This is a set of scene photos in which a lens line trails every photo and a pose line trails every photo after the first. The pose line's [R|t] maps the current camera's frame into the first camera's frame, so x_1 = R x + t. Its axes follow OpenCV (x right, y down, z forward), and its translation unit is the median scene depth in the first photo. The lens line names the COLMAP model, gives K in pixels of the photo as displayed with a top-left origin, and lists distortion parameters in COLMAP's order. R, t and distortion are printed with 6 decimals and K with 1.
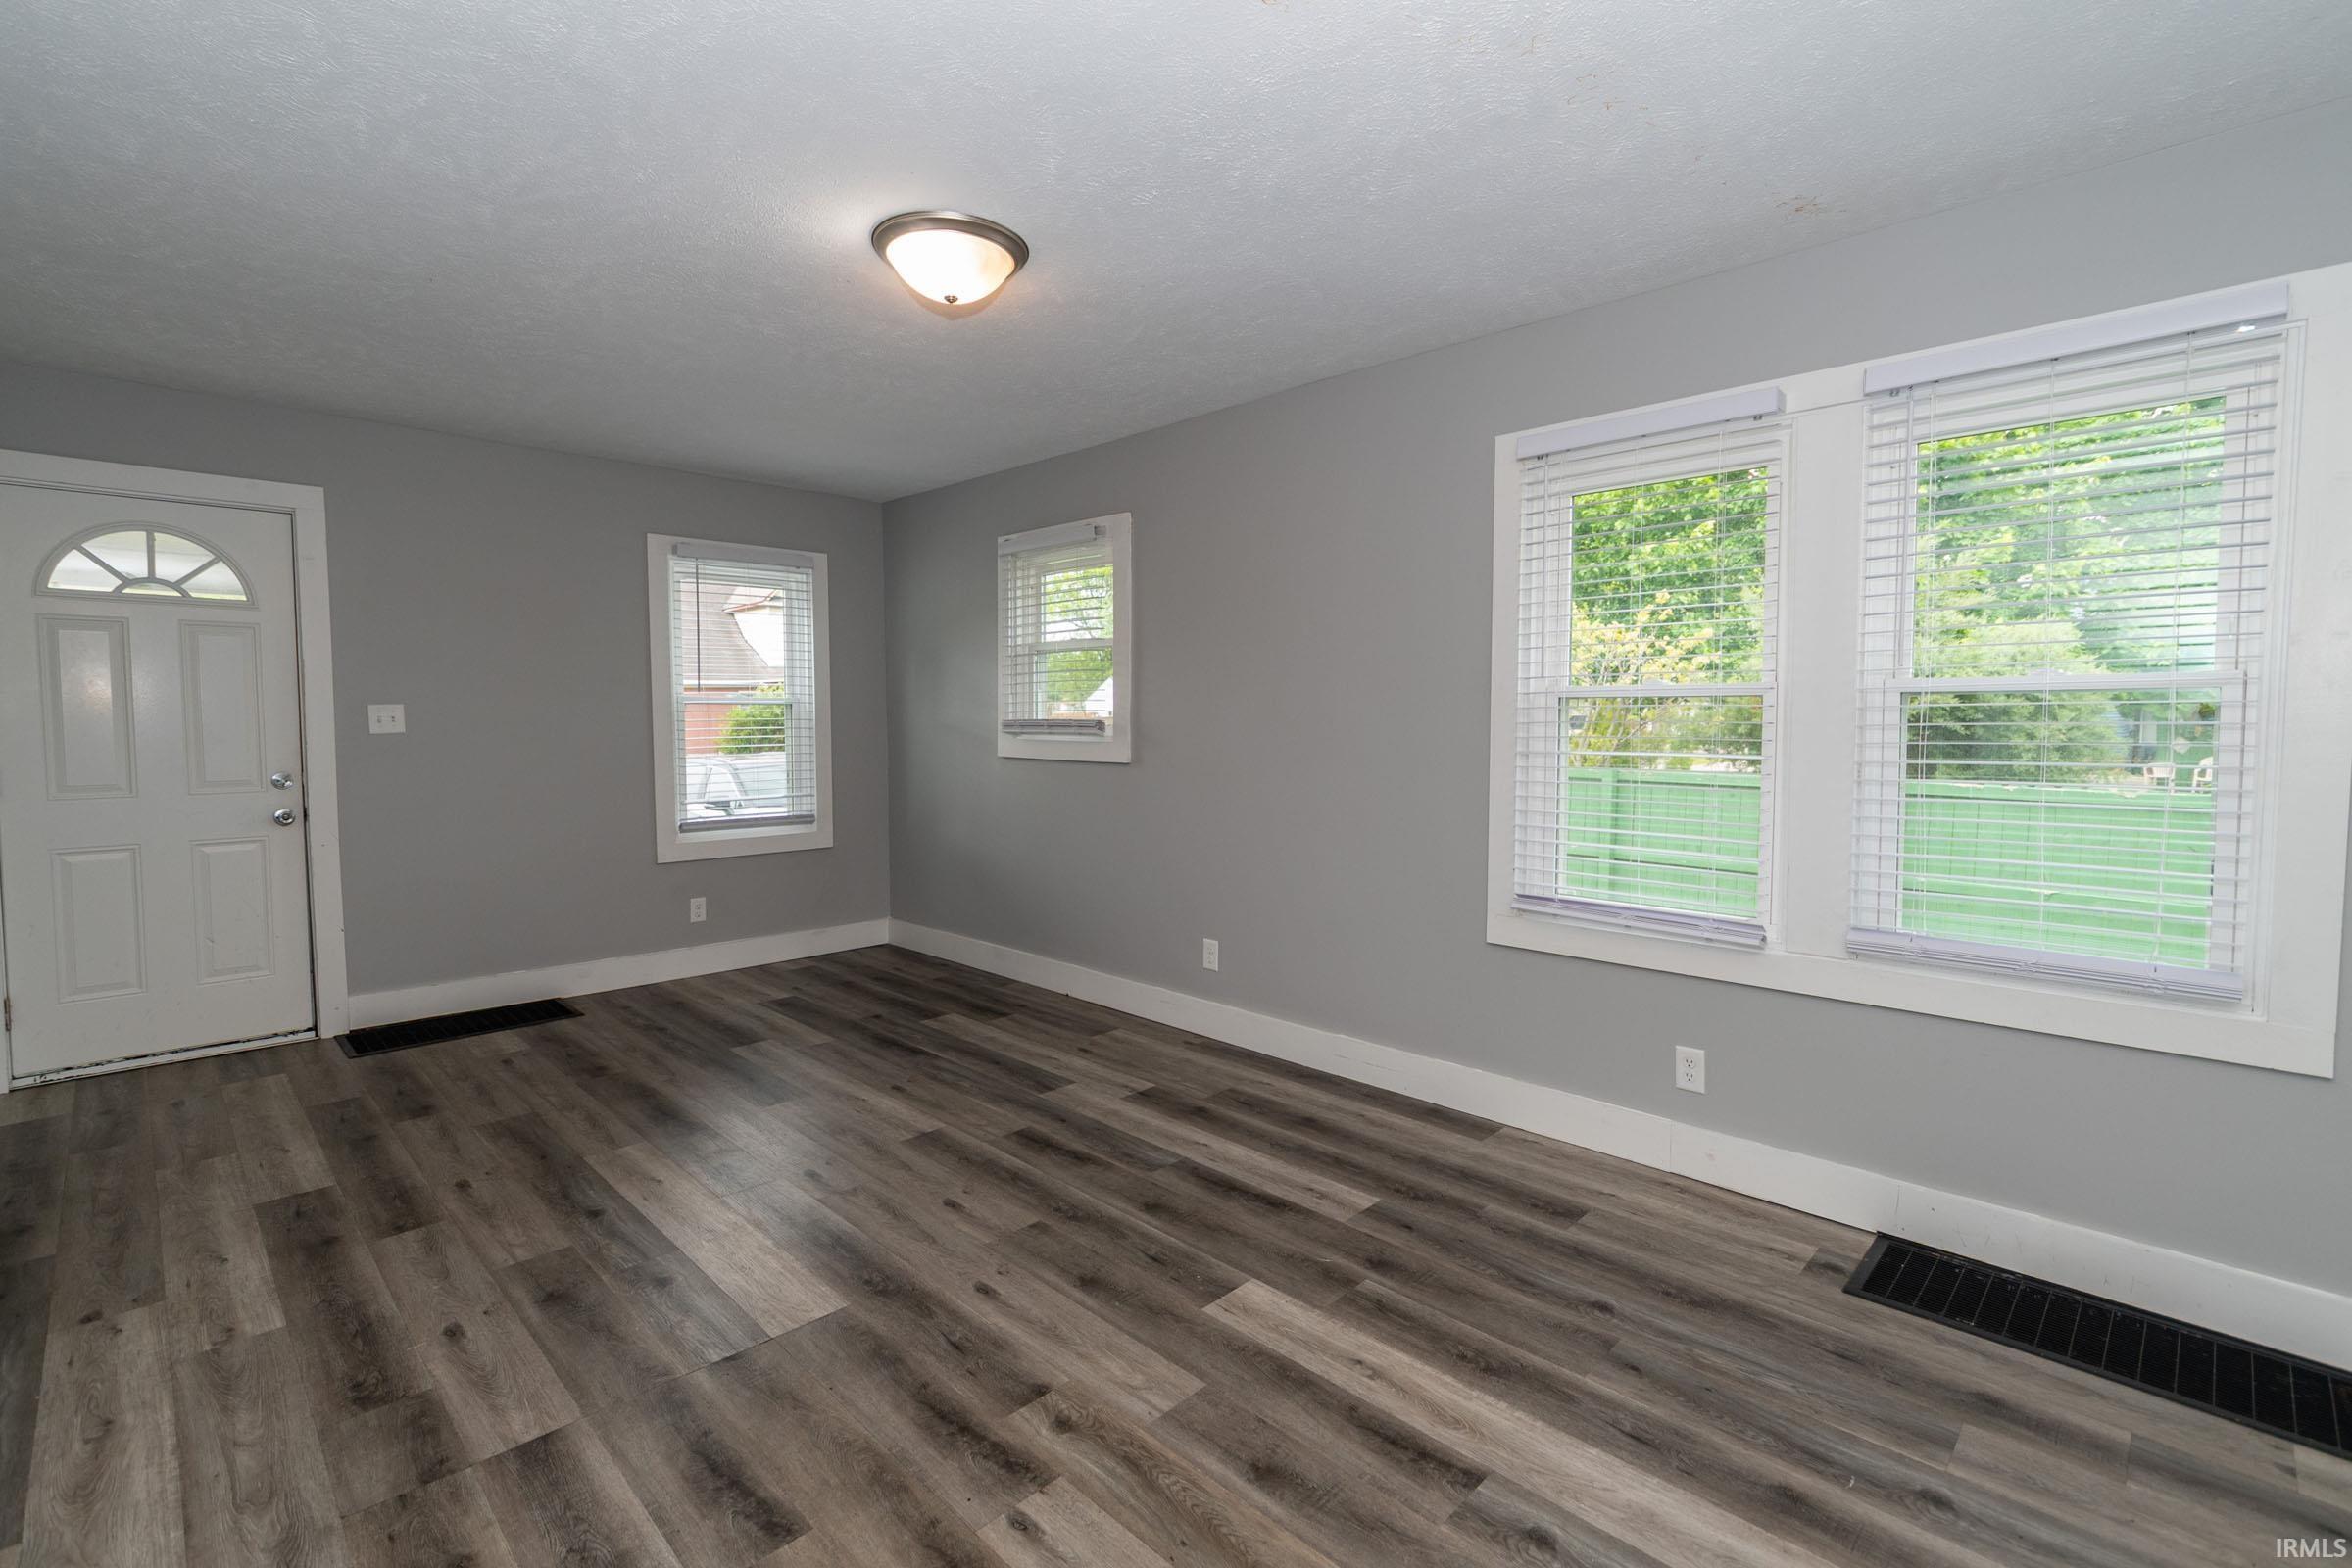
lens RADIAL K [[1051.6, 0, 1151.4], [0, 1051.6, 774.7], [0, 0, 1]] dist [-0.001805, 0.000257]
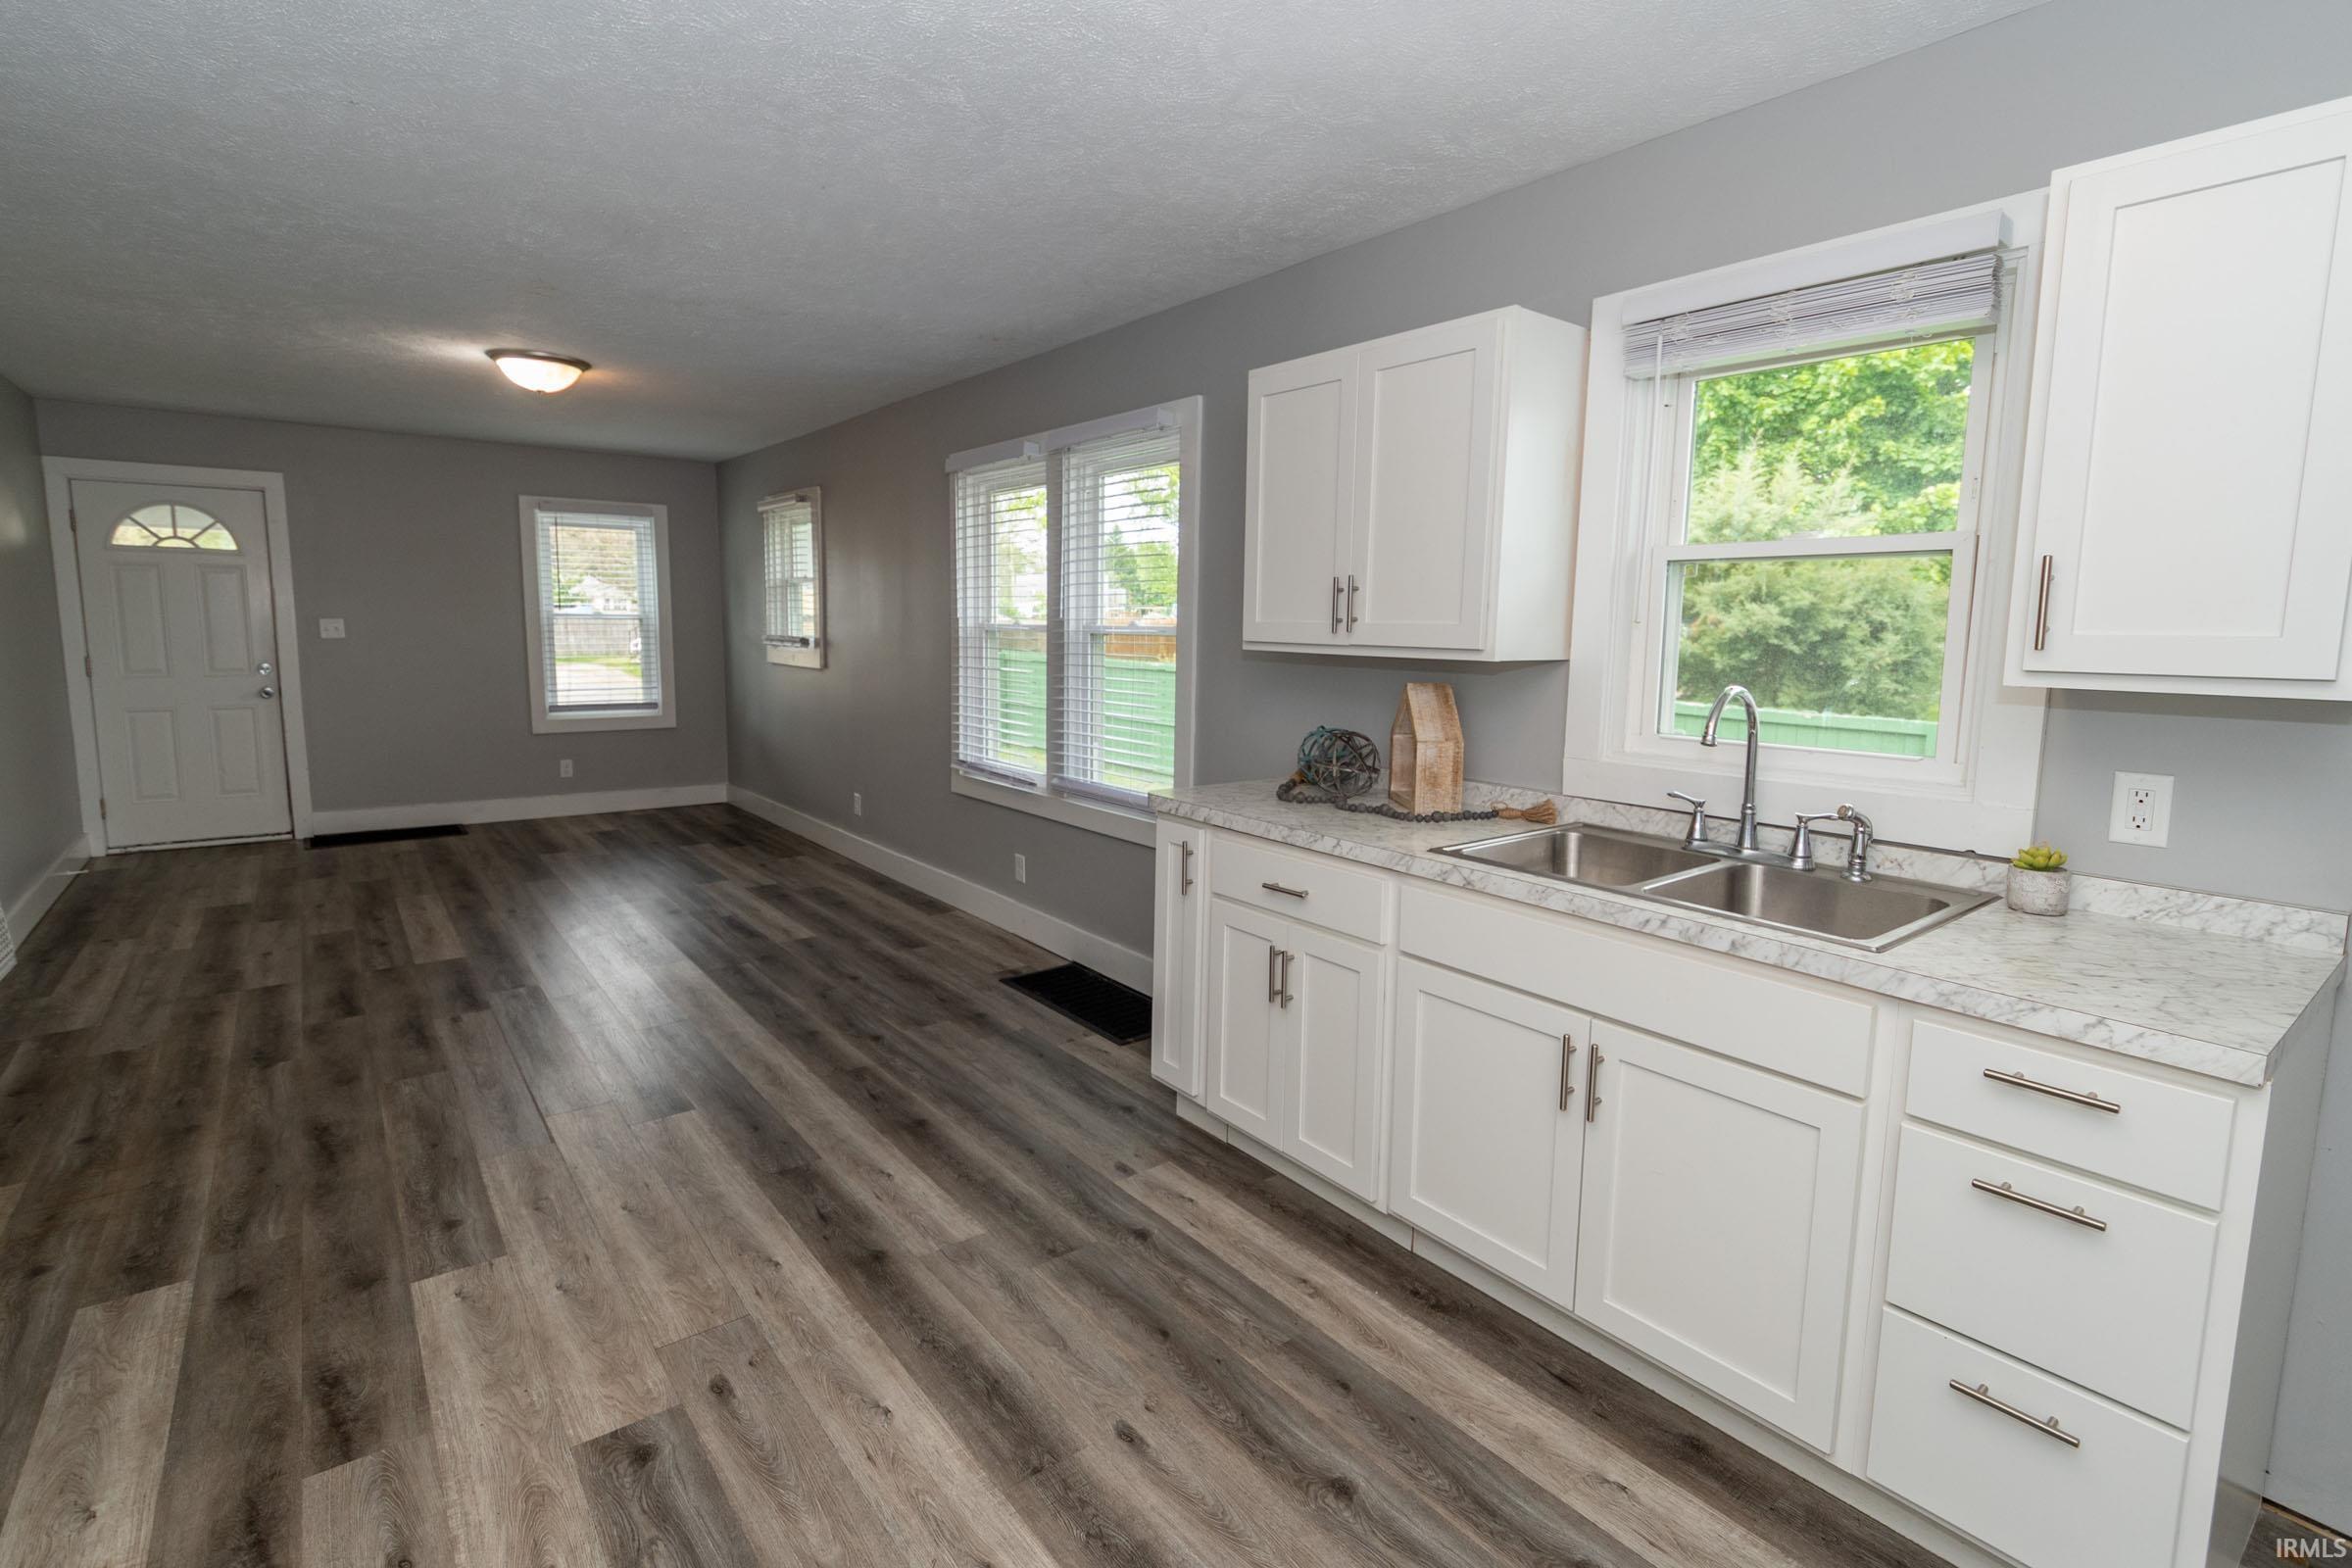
lens RADIAL K [[1098.0, 0, 1143.3], [0, 1098.0, 746.8], [0, 0, 1]] dist [0.001351, 0.000852]
pose [[0.992090, 0.026986, -0.122597, 0.897930], [-0.019490, 0.997890, 0.061935, -0.007058], [0.124010, -0.059055, 0.990522, -0.601009]]
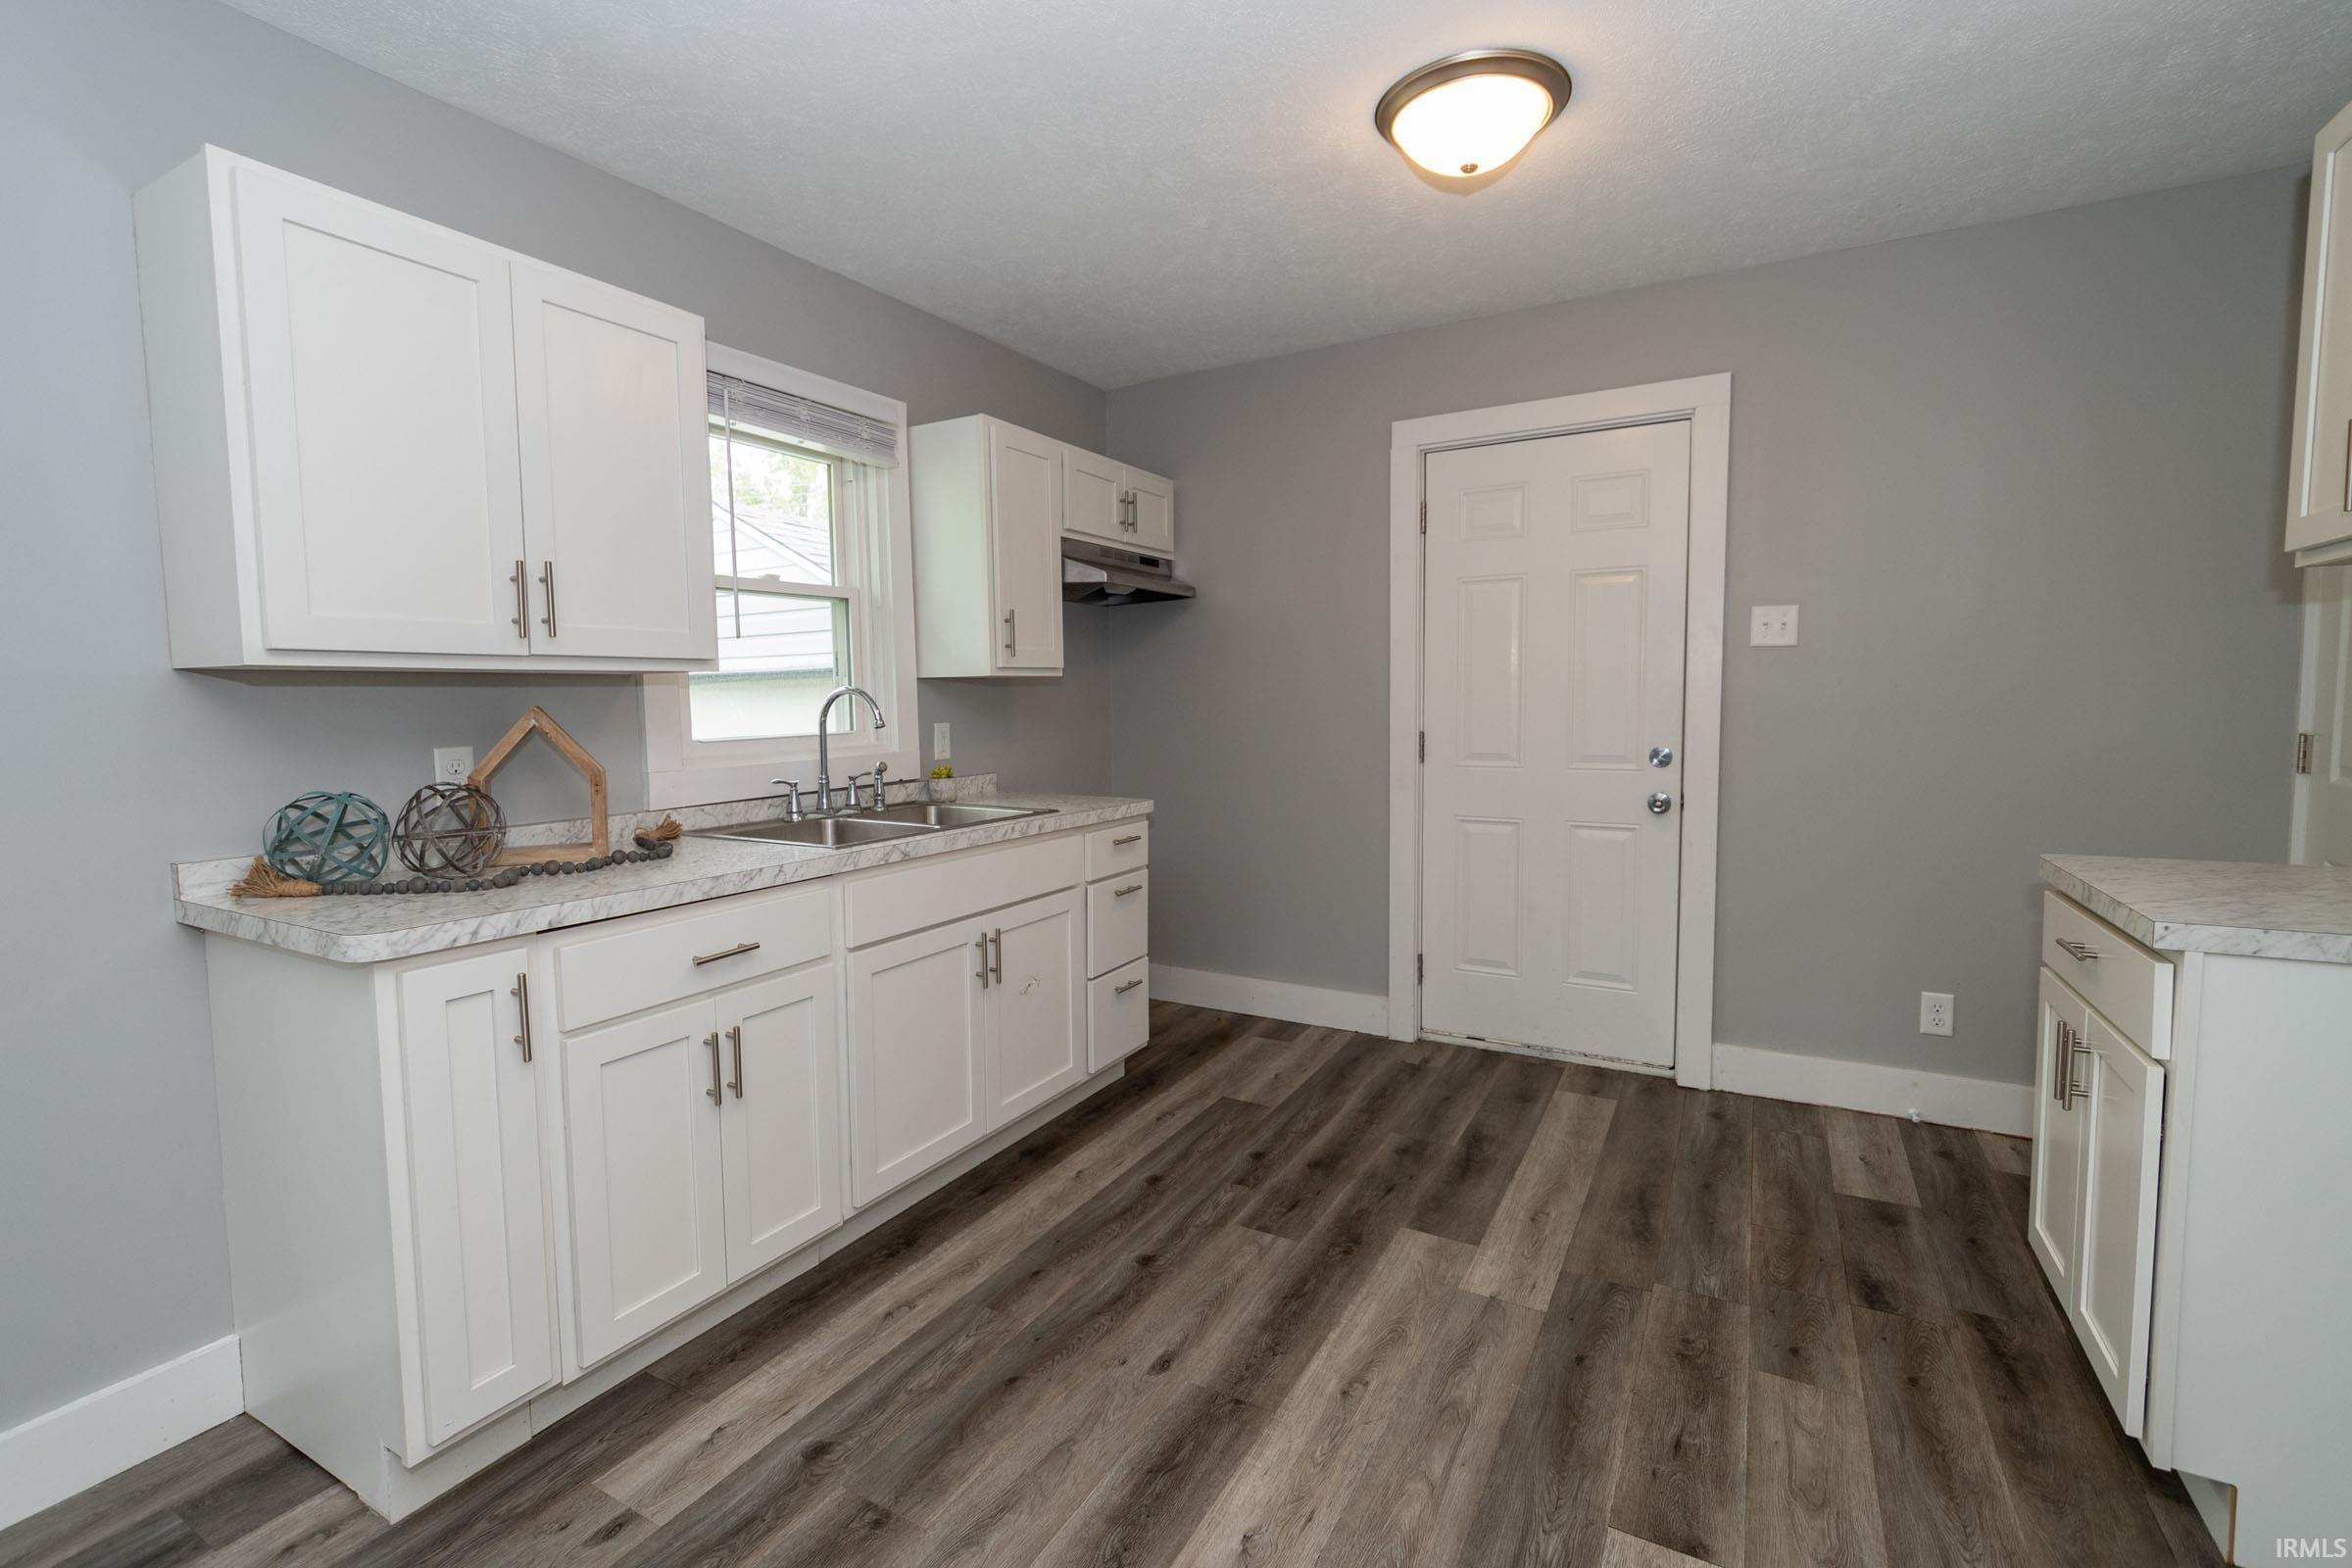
lens RADIAL K [[1051.6, 0, 1151.4], [0, 1051.6, 774.7], [0, 0, 1]] dist [-0.001805, 0.000257]
pose [[-0.266814, -0.071811, 0.961069, 0.197006], [0.067918, 0.993340, 0.093077, -0.000191], [-0.961352, 0.090108, -0.260159, 0.169357]]
